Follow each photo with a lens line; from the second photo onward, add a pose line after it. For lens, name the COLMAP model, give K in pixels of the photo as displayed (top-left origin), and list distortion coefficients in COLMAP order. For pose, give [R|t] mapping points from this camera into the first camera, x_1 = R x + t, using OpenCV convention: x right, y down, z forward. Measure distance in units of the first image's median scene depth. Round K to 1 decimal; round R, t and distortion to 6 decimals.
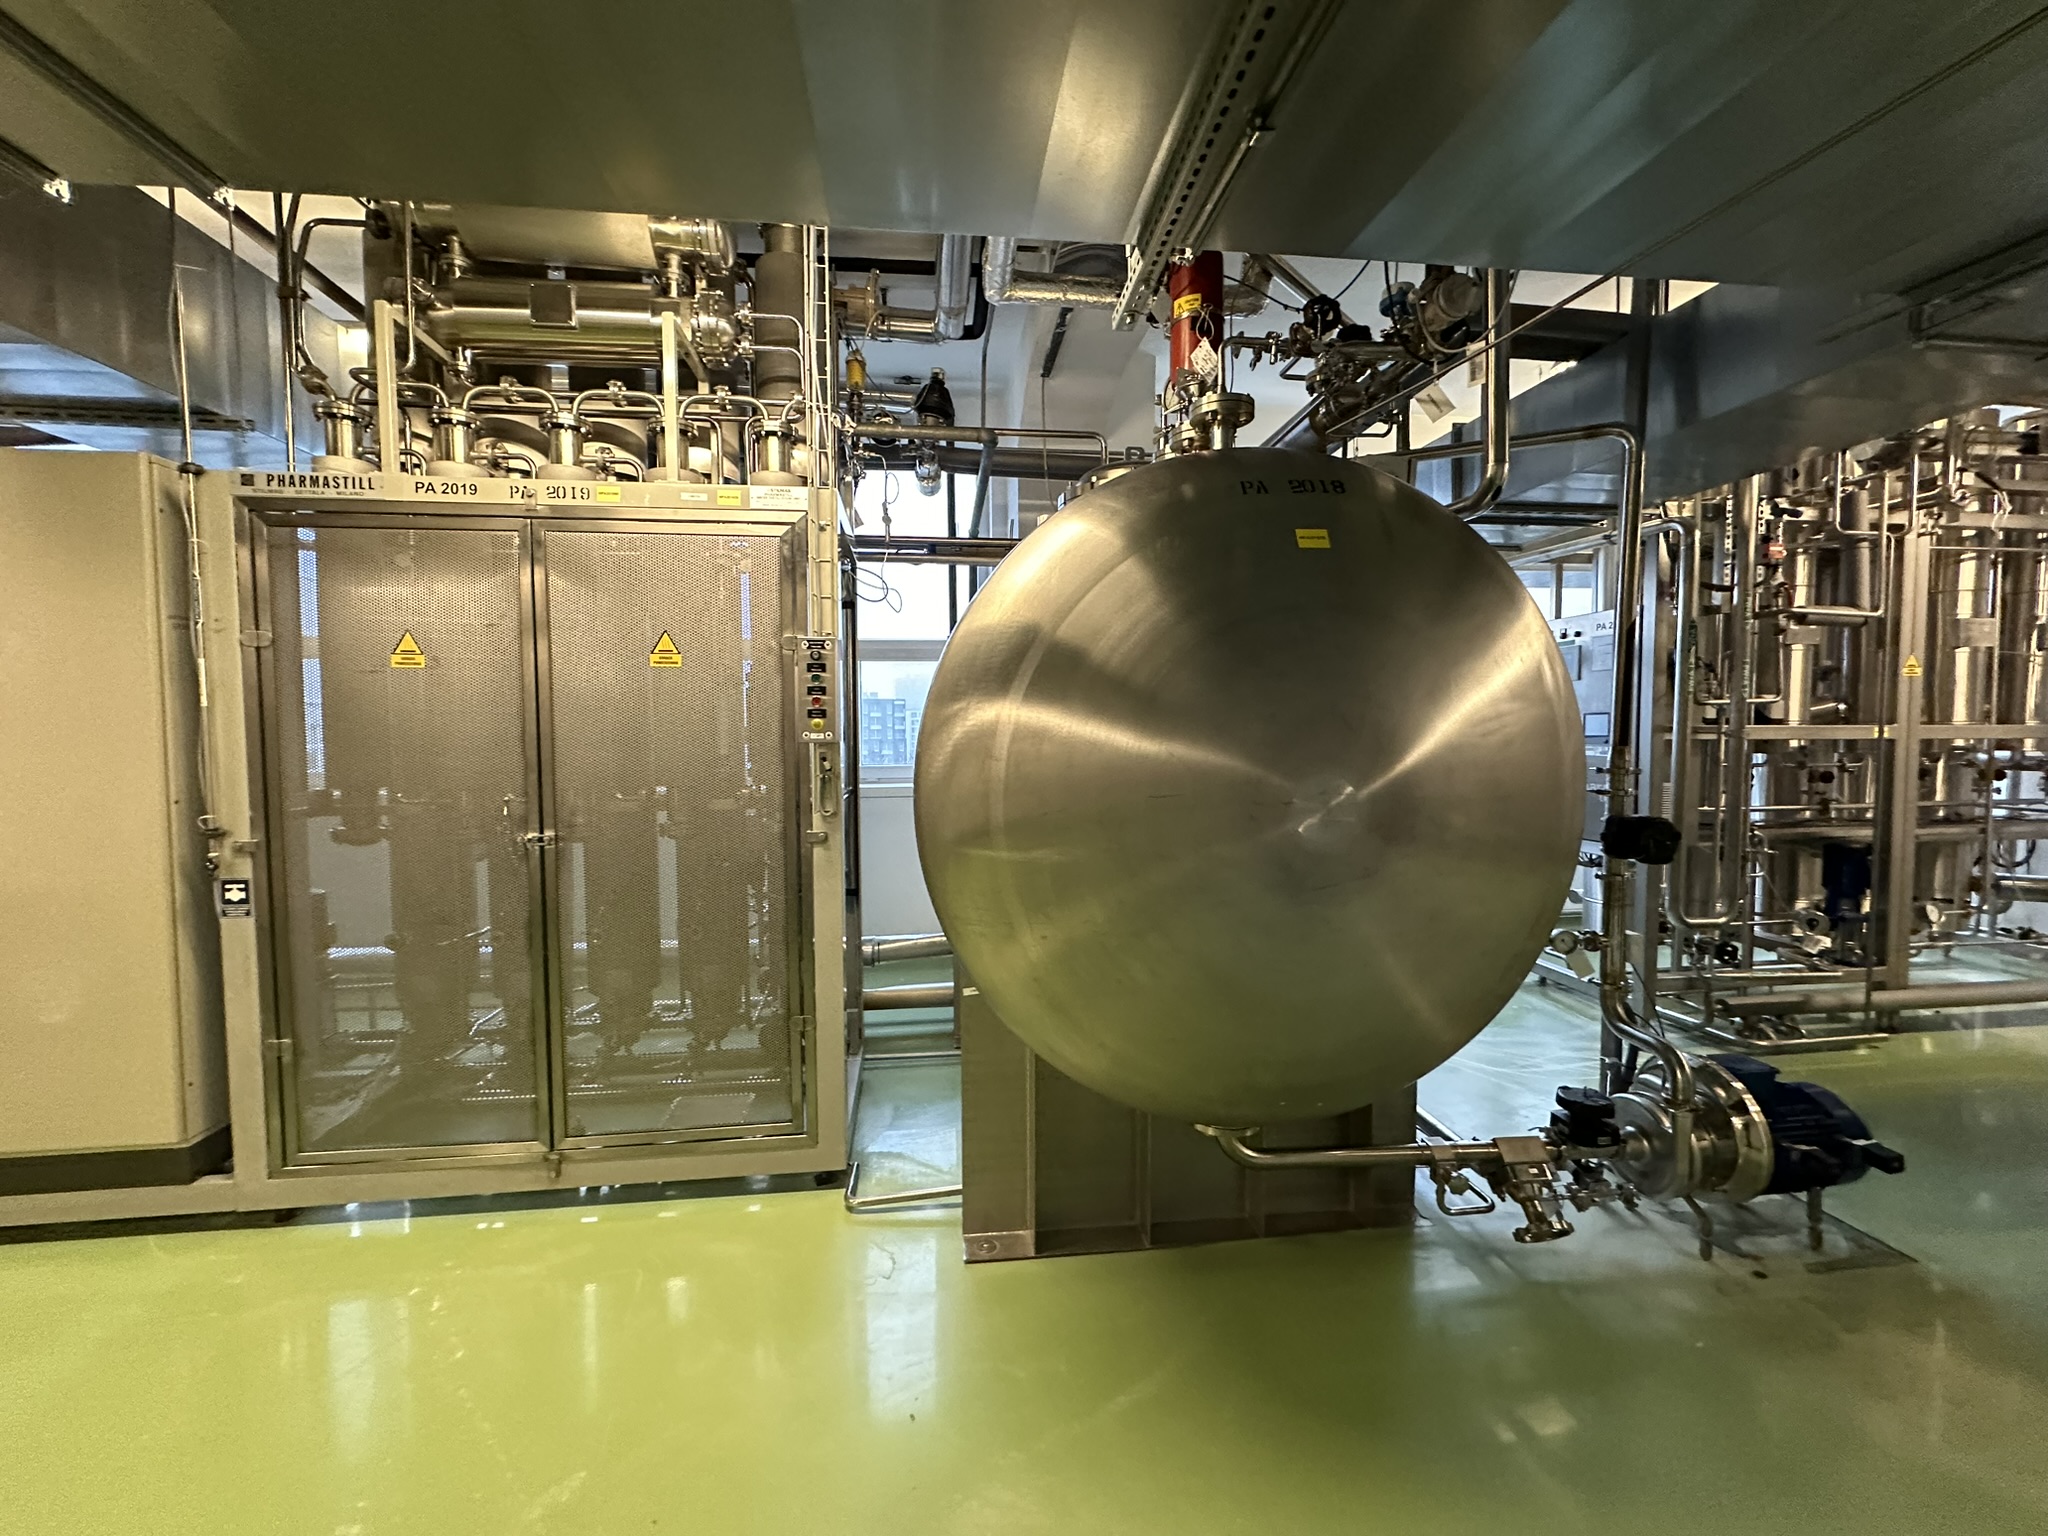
lens RADIAL K [[813.8, 0, 1023.0], [0, 813.8, 768.4], [0, 0, 1]] dist [-0.000461, -0.000062]
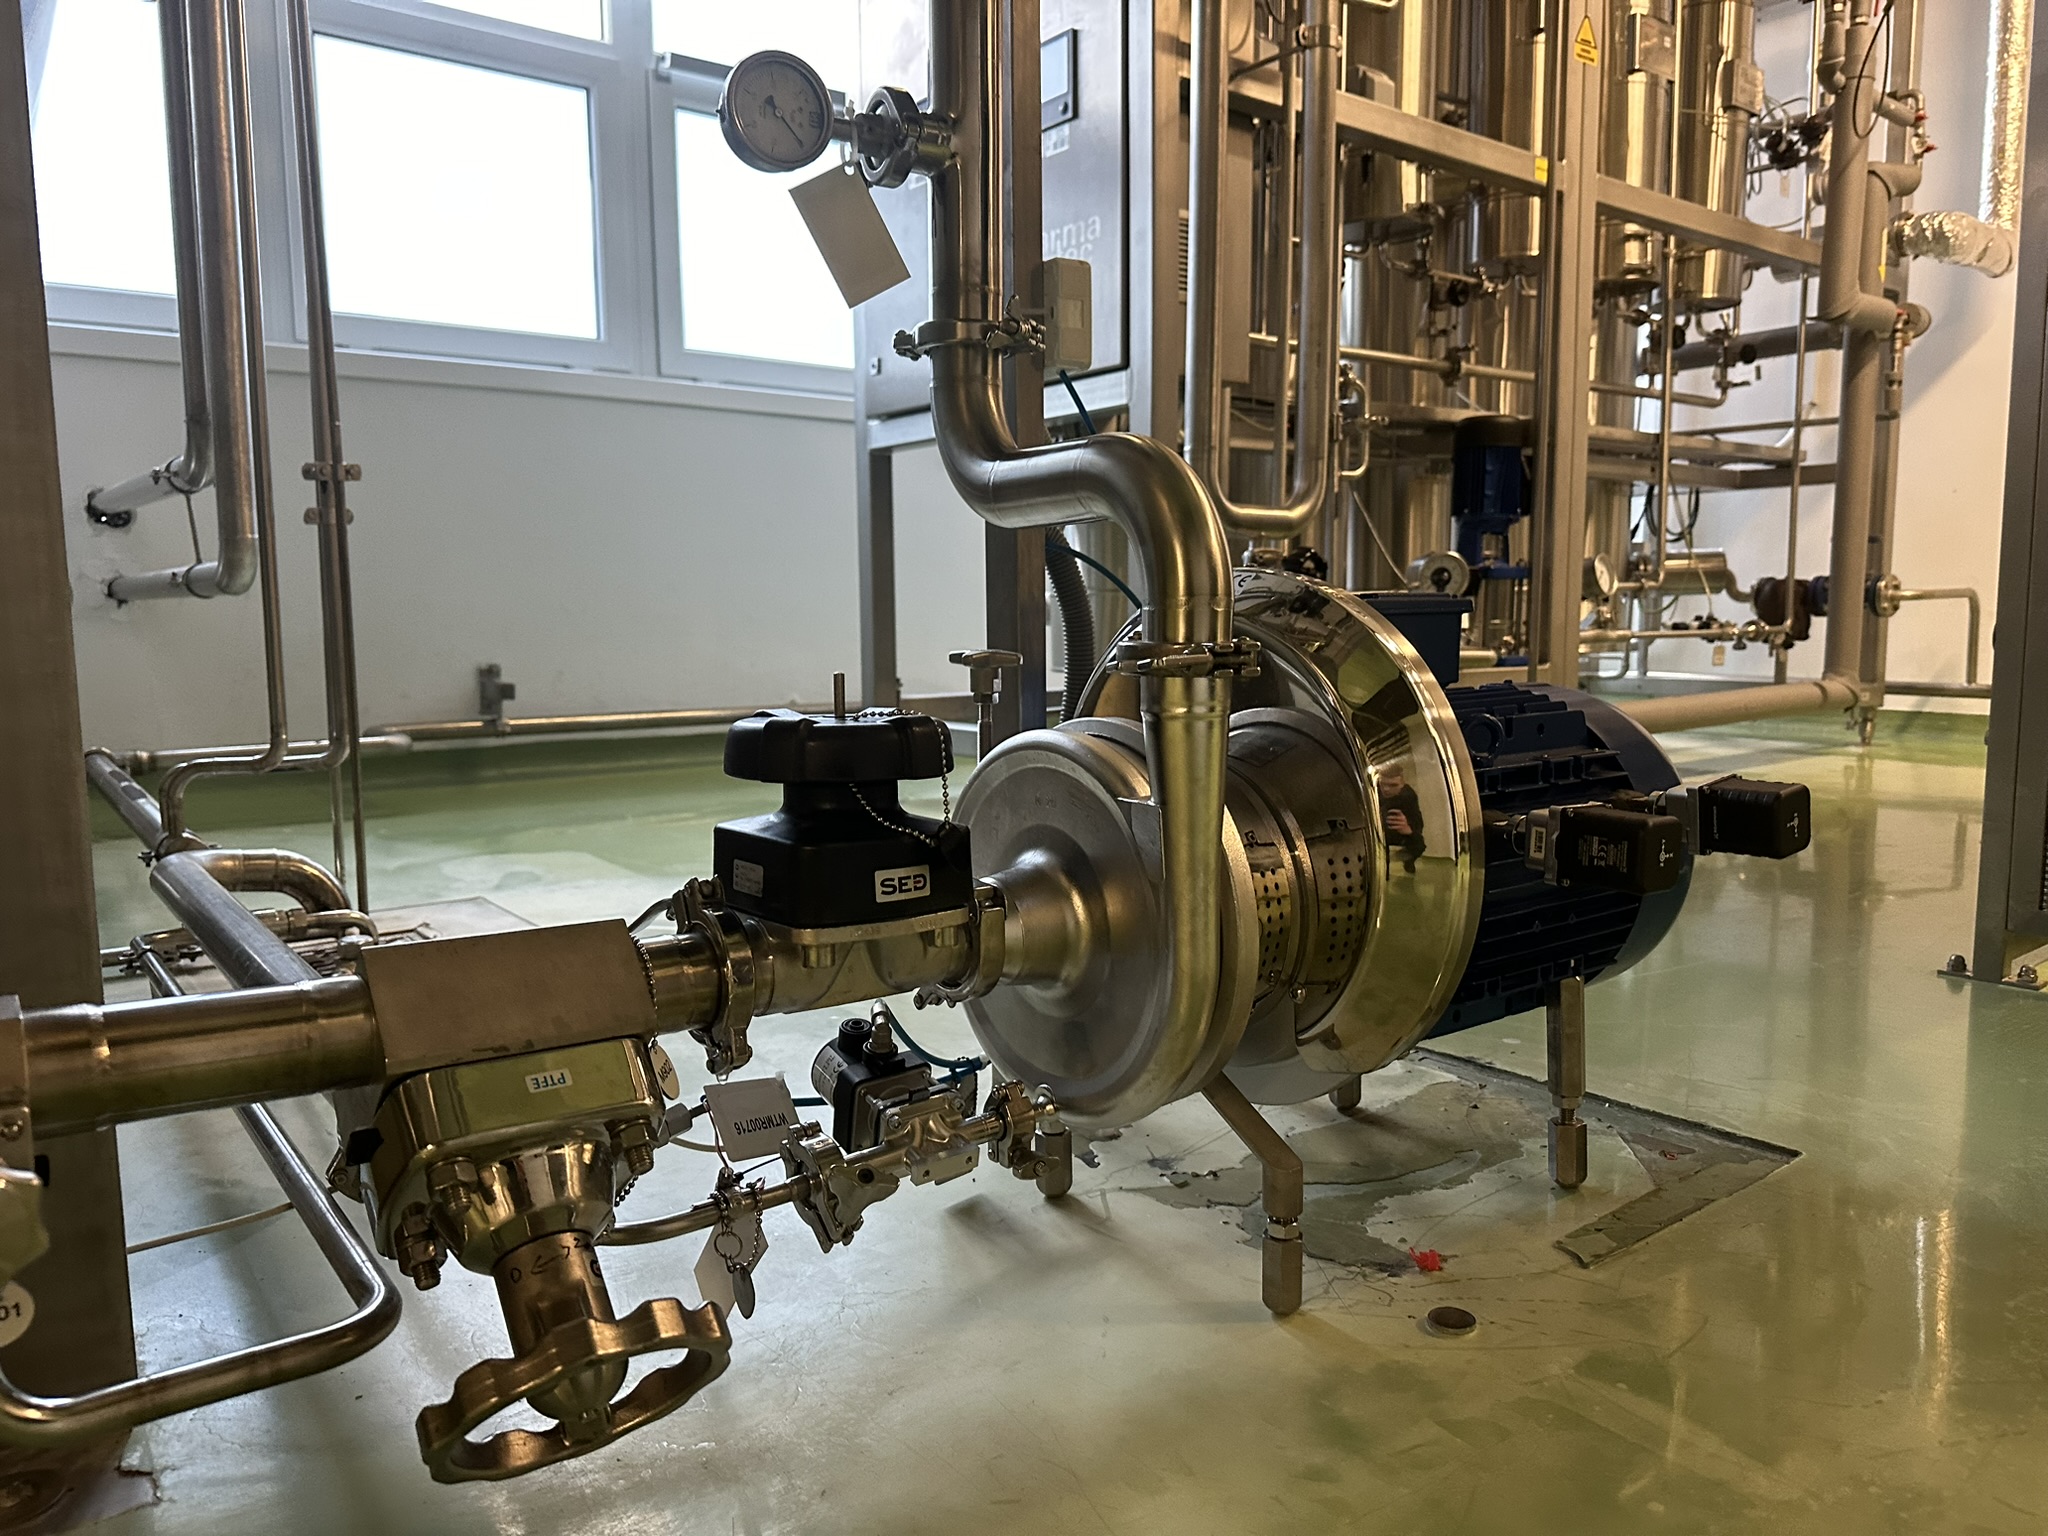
lens RADIAL K [[1432.7, 0, 1036.1], [0, 1432.7, 775.5], [0, 0, 1]] dist [0.054637, -0.068997]
pose [[0.858226, -0.062297, 0.509478, 0.473033], [0.028319, 0.996842, 0.074186, 0.341411], [-0.512491, -0.049240, 0.857280, 0.564366]]
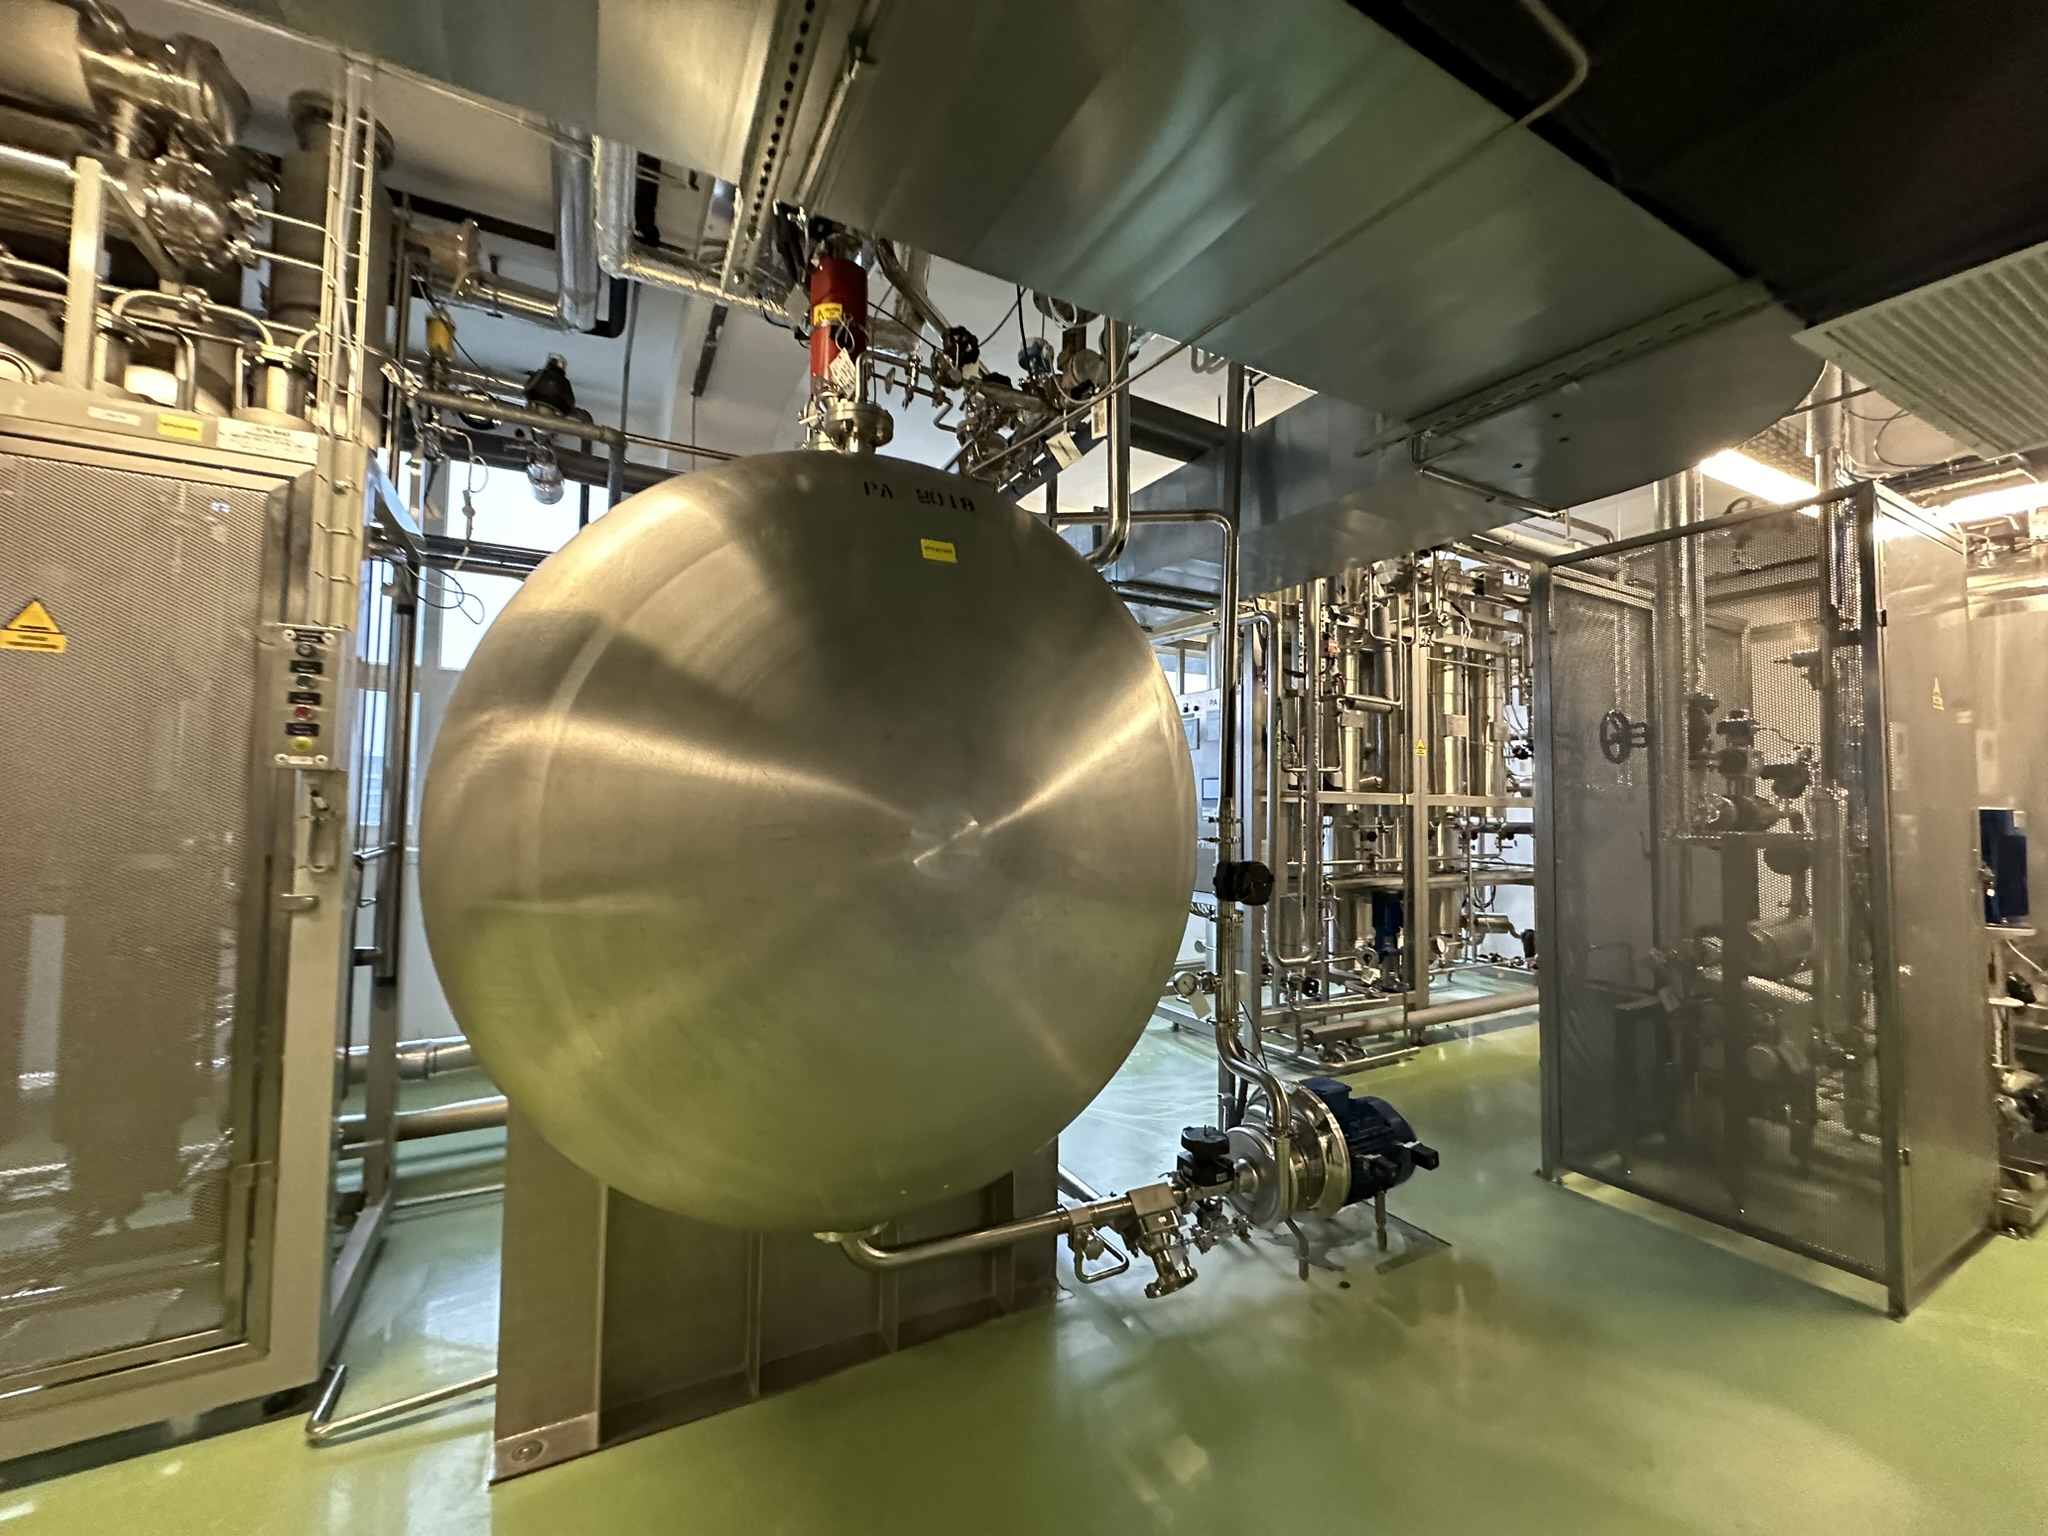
lens RADIAL K [[813.8, 0, 1024.4], [0, 813.8, 769.2], [0, 0, 1]] dist [-0.000461, -0.000062]
pose [[0.928492, 0.033449, 0.369843, 0.071952], [-0.000160, 0.995971, -0.089675, 0.030289], [-0.371352, 0.083203, 0.924757, 0.082237]]
